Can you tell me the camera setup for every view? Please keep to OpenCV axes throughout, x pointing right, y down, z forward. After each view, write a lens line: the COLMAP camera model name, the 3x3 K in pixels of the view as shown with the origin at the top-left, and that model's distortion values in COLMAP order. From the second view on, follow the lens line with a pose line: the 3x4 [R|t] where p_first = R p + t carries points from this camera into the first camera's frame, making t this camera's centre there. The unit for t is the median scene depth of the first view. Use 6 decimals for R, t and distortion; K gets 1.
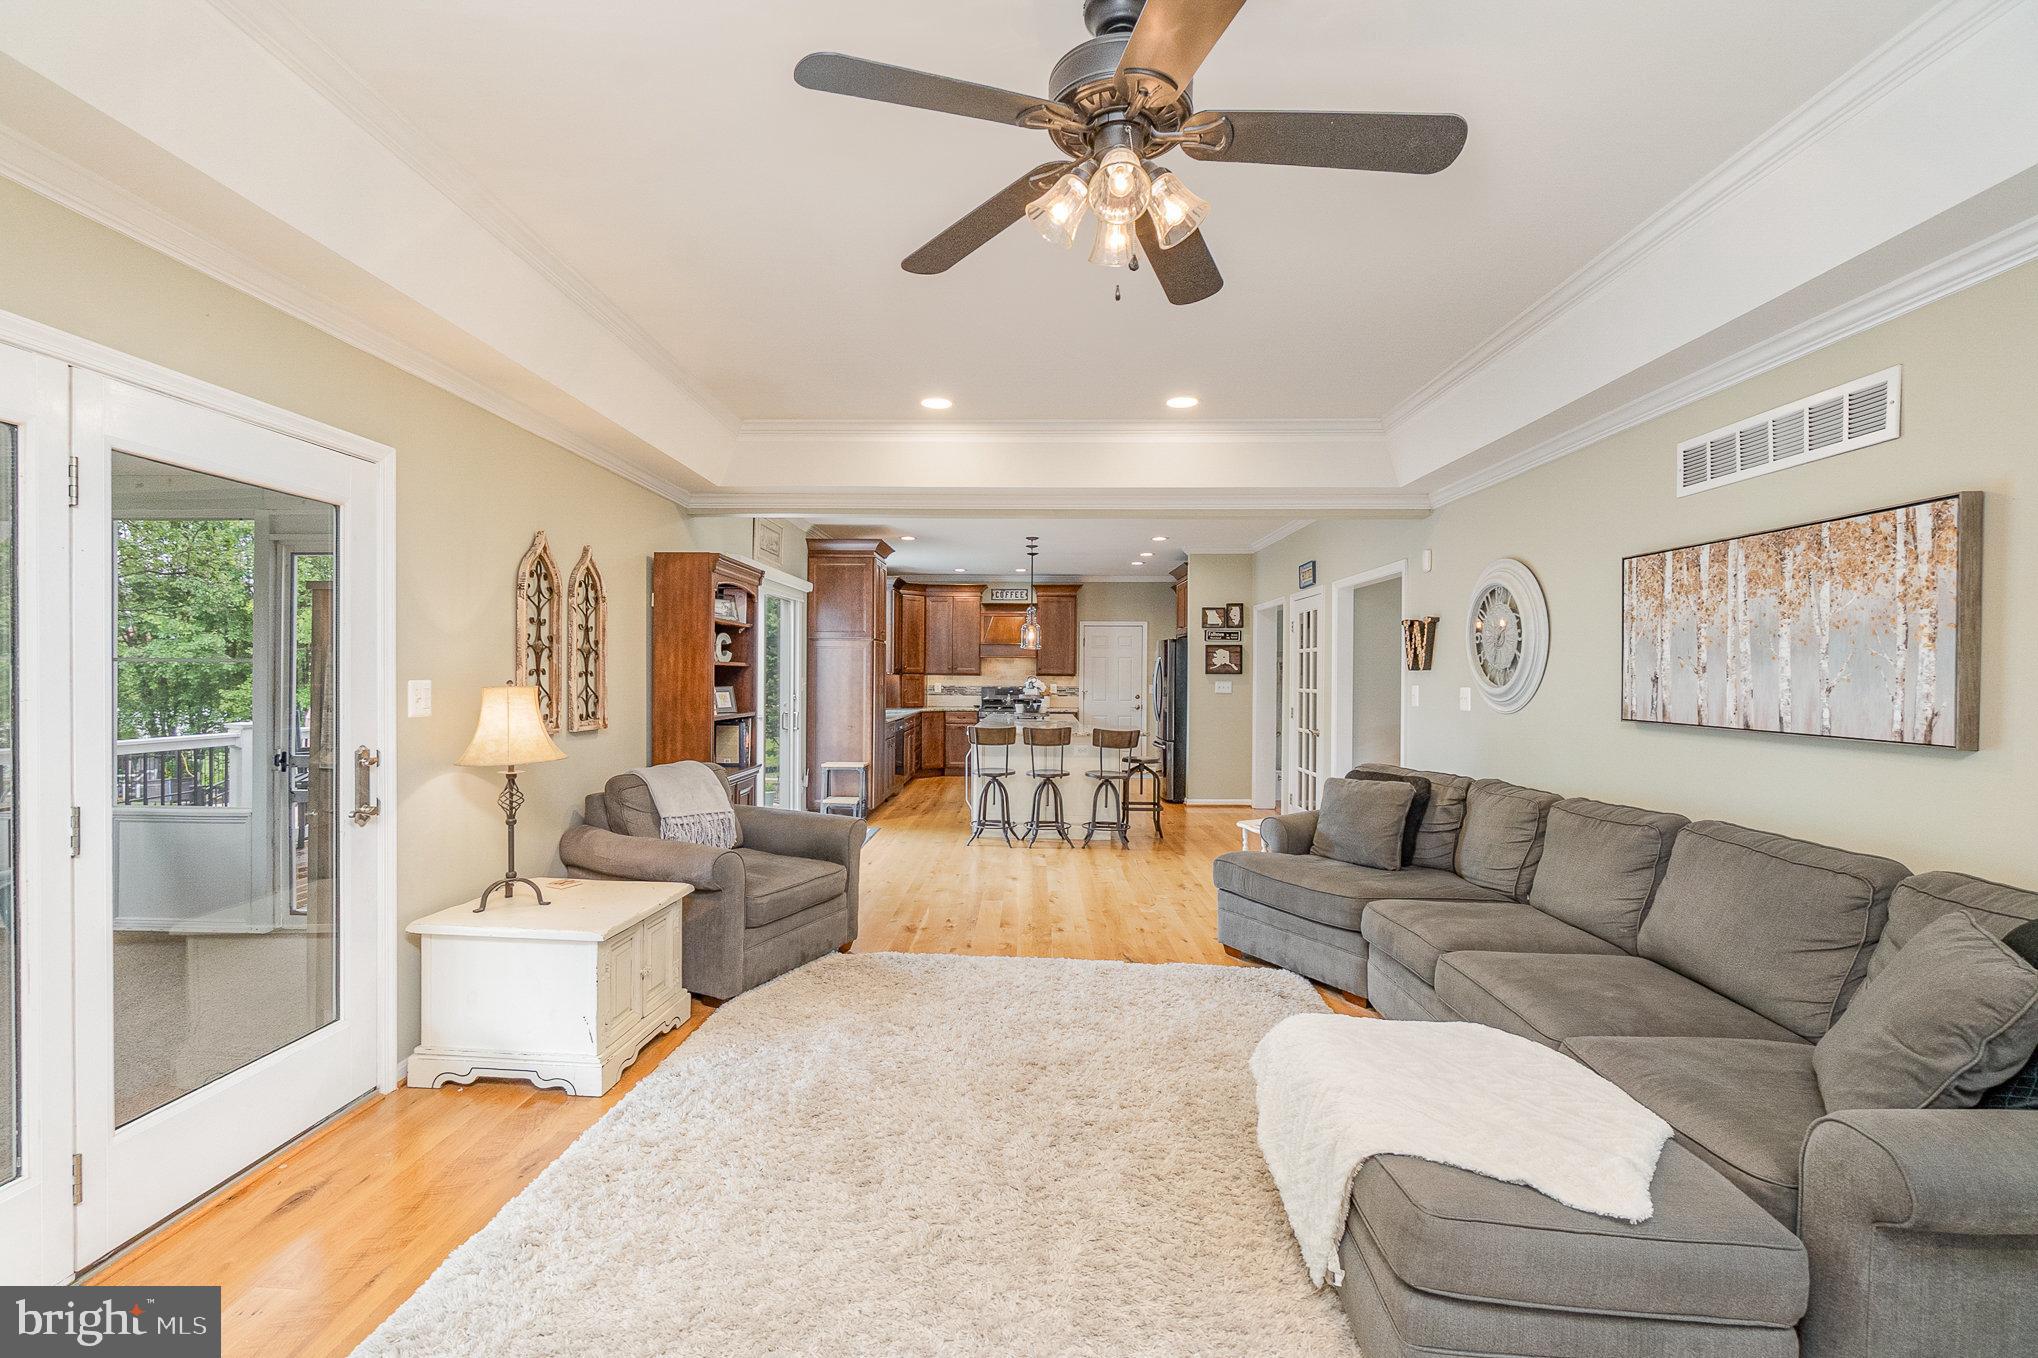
lens RADIAL K [[884.4, 0, 1009.6], [0, 884.4, 678.9], [0, 0, 1]] dist [-0.006469, 0.000815]
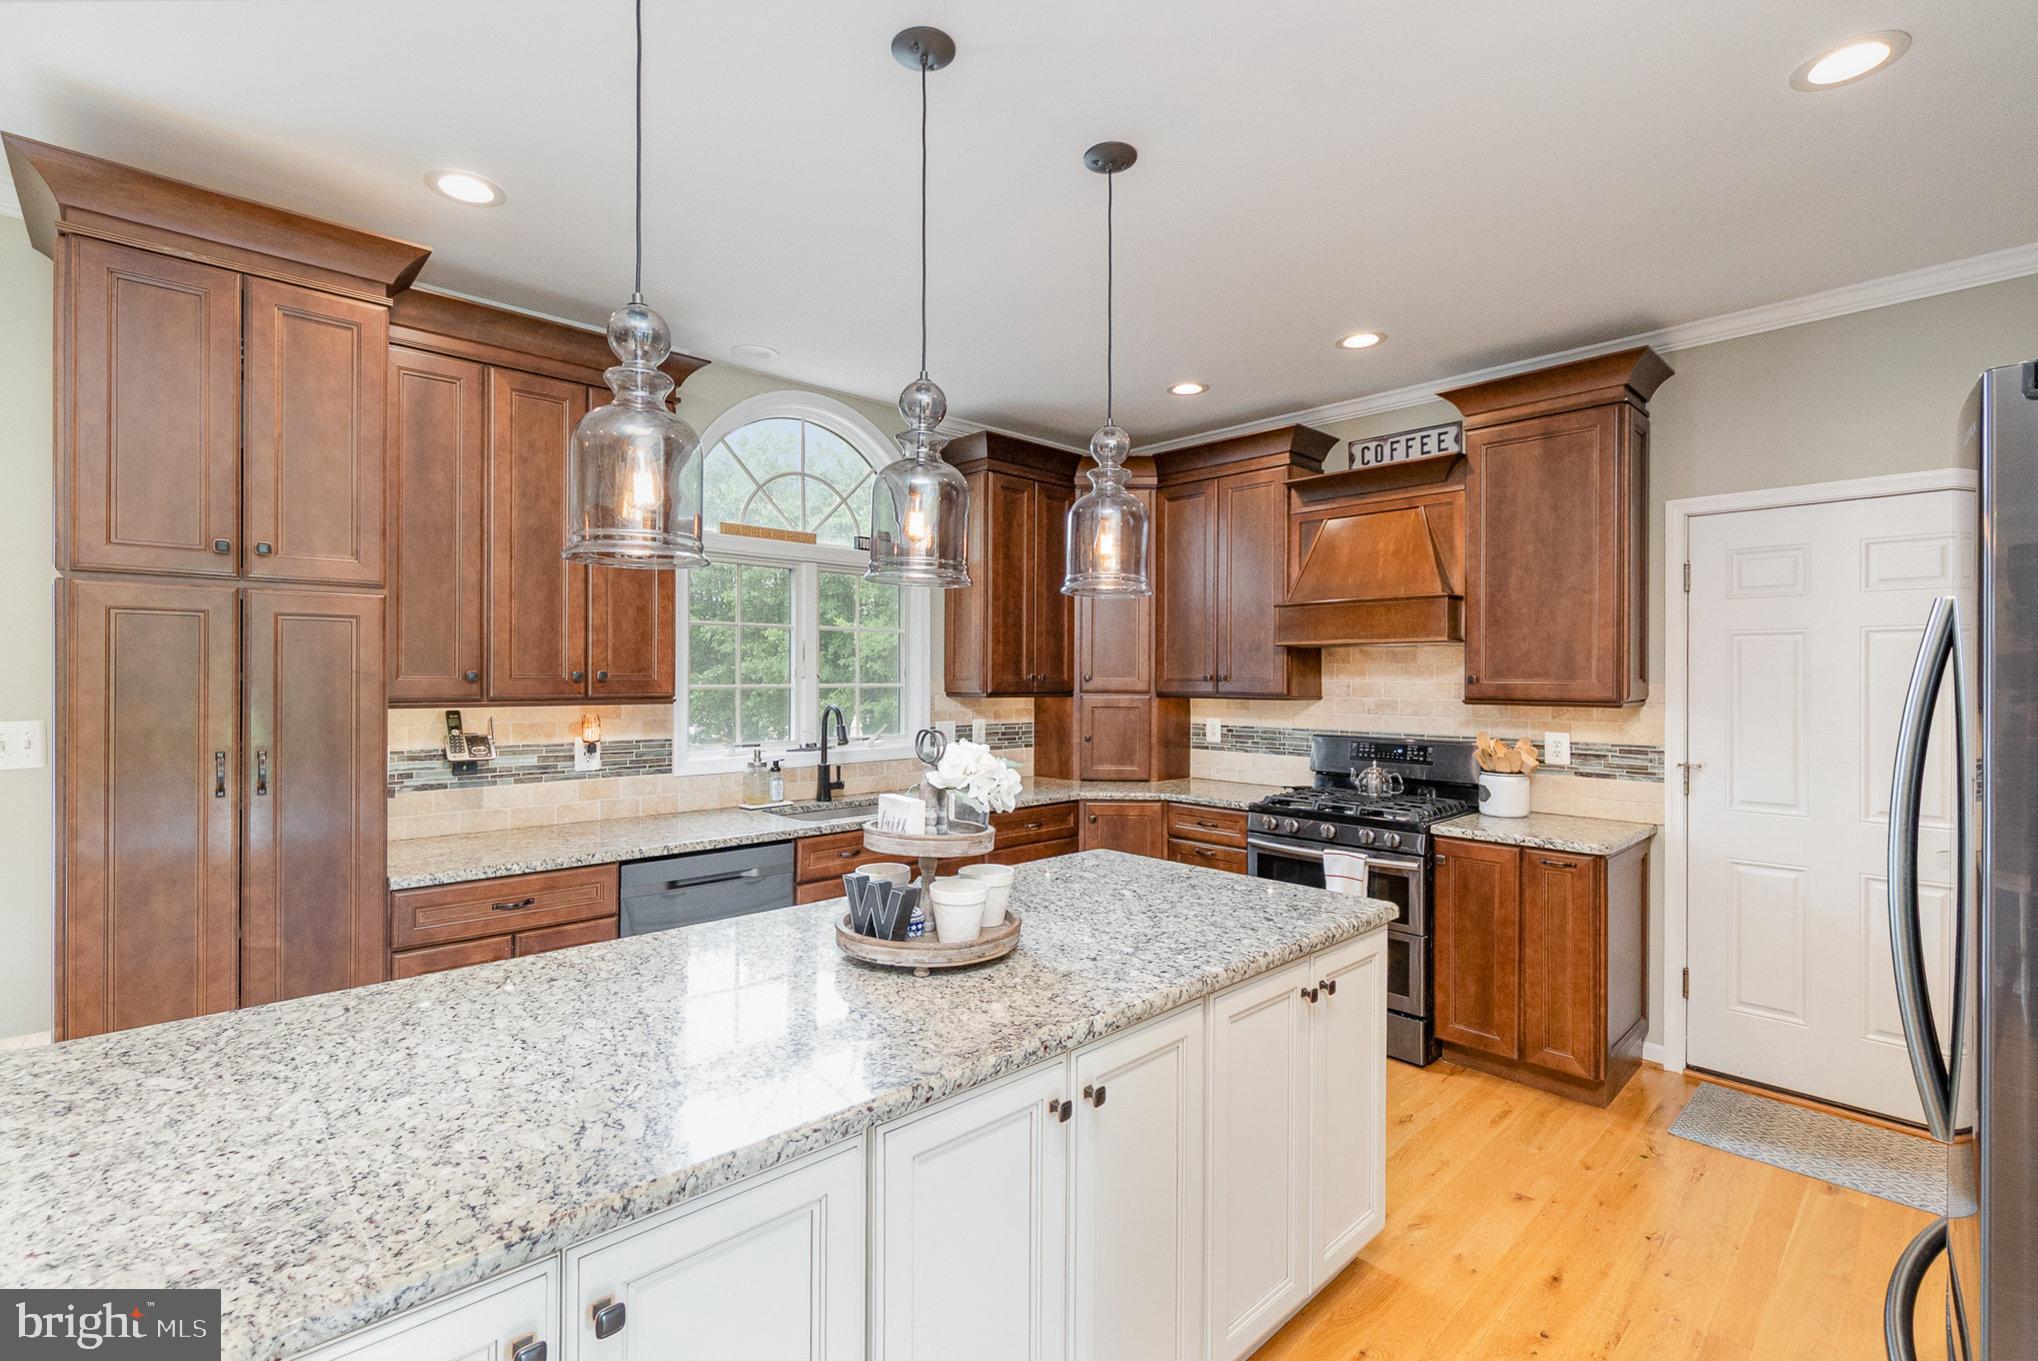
lens RADIAL K [[897.2, 0, 1019.8], [0, 897.2, 676.7], [0, 0, 1]] dist [-0.001816, 0.001812]
pose [[0.705592, -0.004756, -0.708603, 0.302695], [-0.001313, 0.999967, -0.008019, -0.022038], [0.708618, 0.006588, 0.705562, 1.530729]]
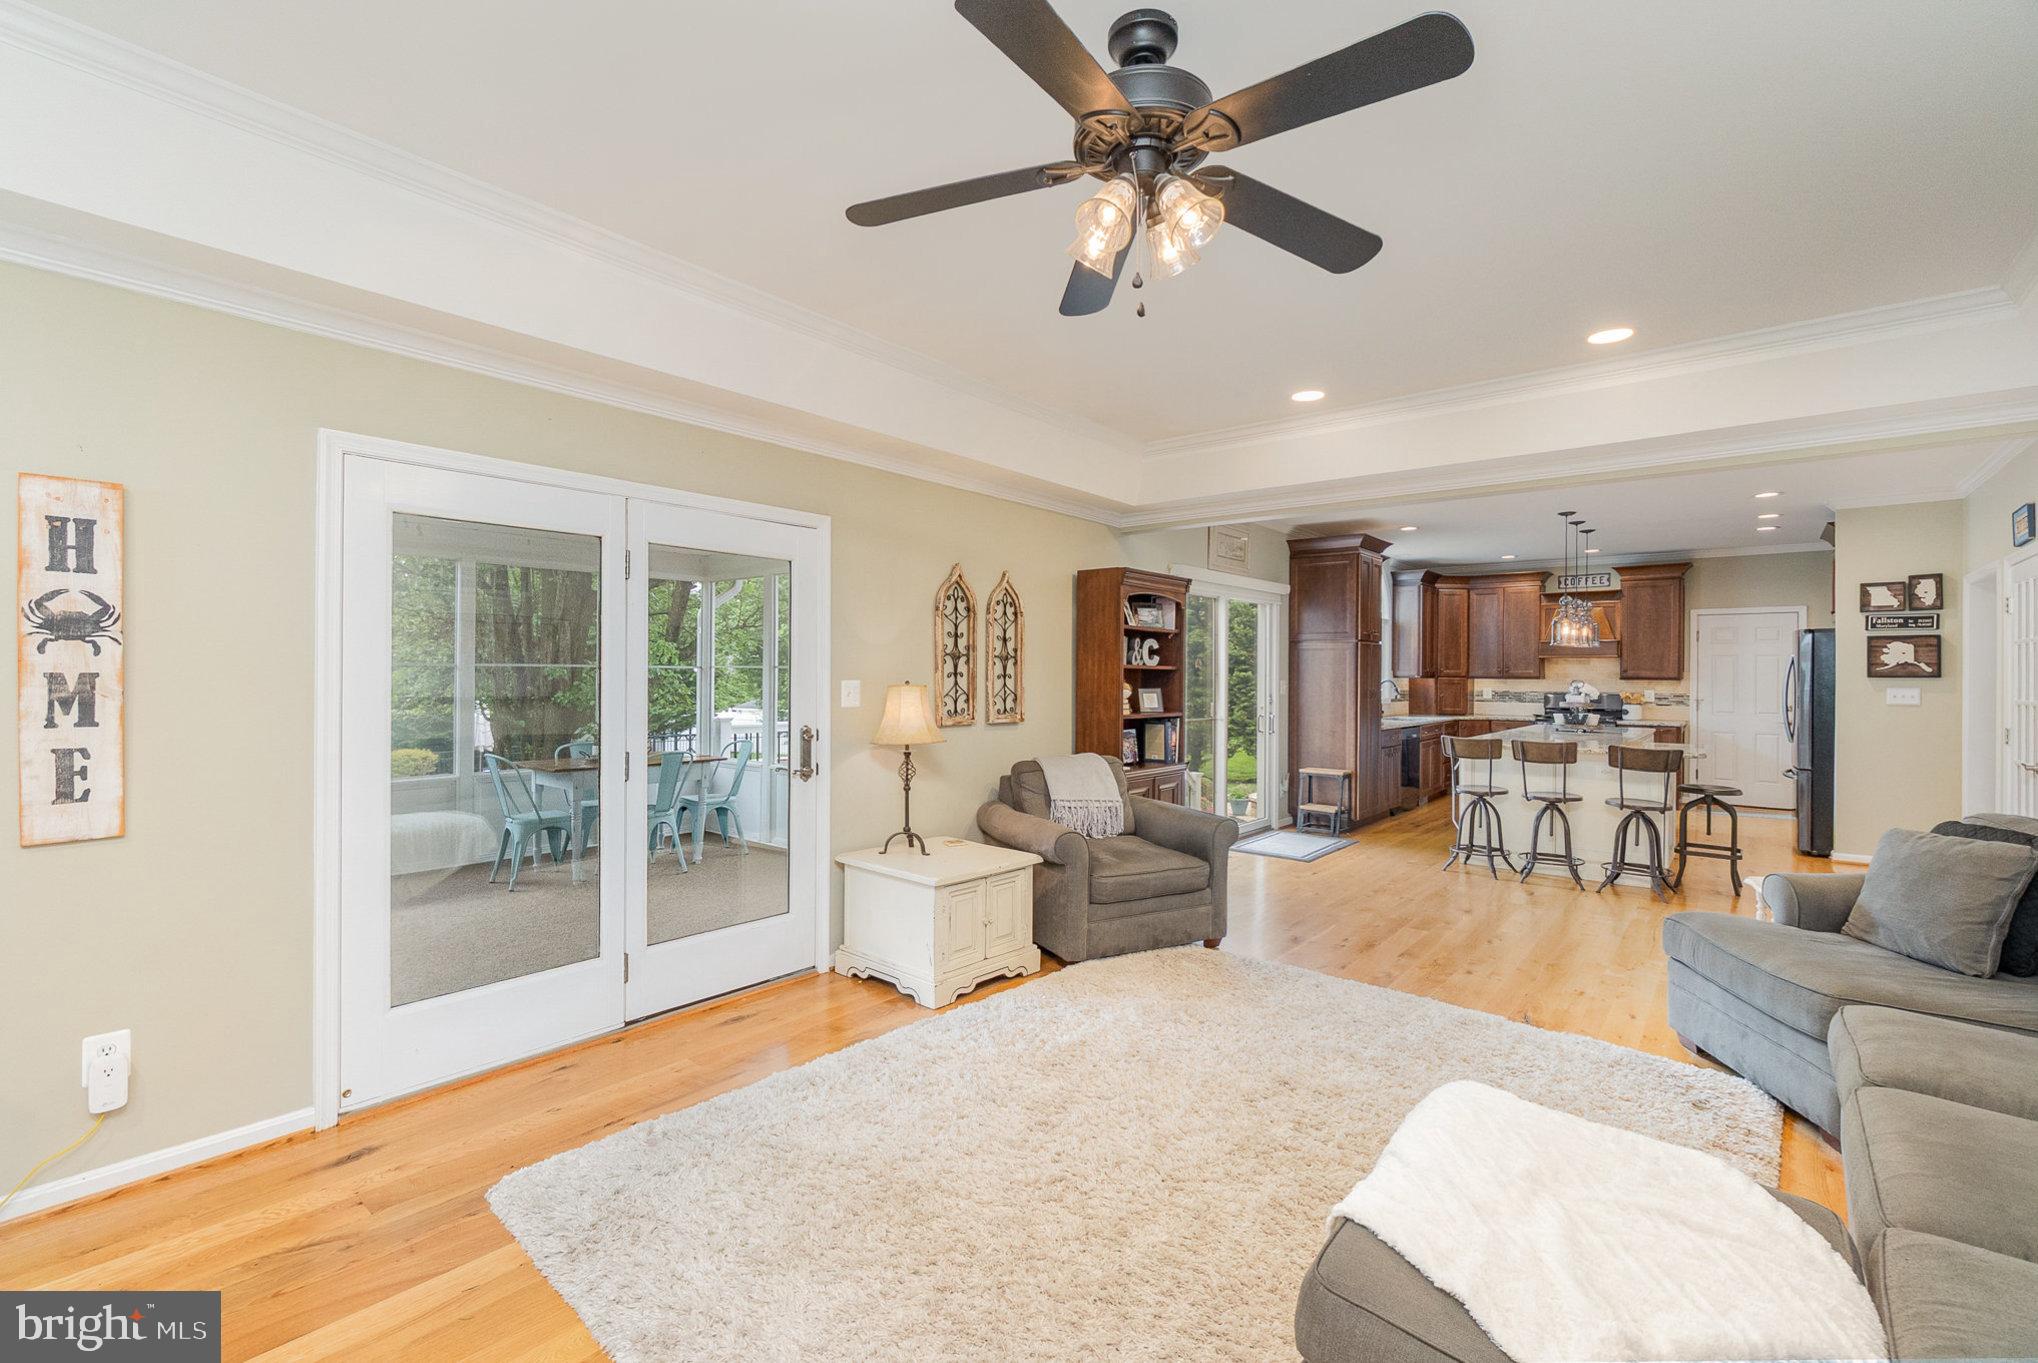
lens RADIAL K [[897.2, 0, 1007.2], [0, 897.2, 674.0], [0, 0, 1]] dist [-0.001816, 0.001812]
pose [[0.787080, -0.001723, -0.616849, 0.210756], [-0.004277, 0.999957, -0.008250, 0.000953], [0.616836, 0.009132, 0.787039, 0.023595]]
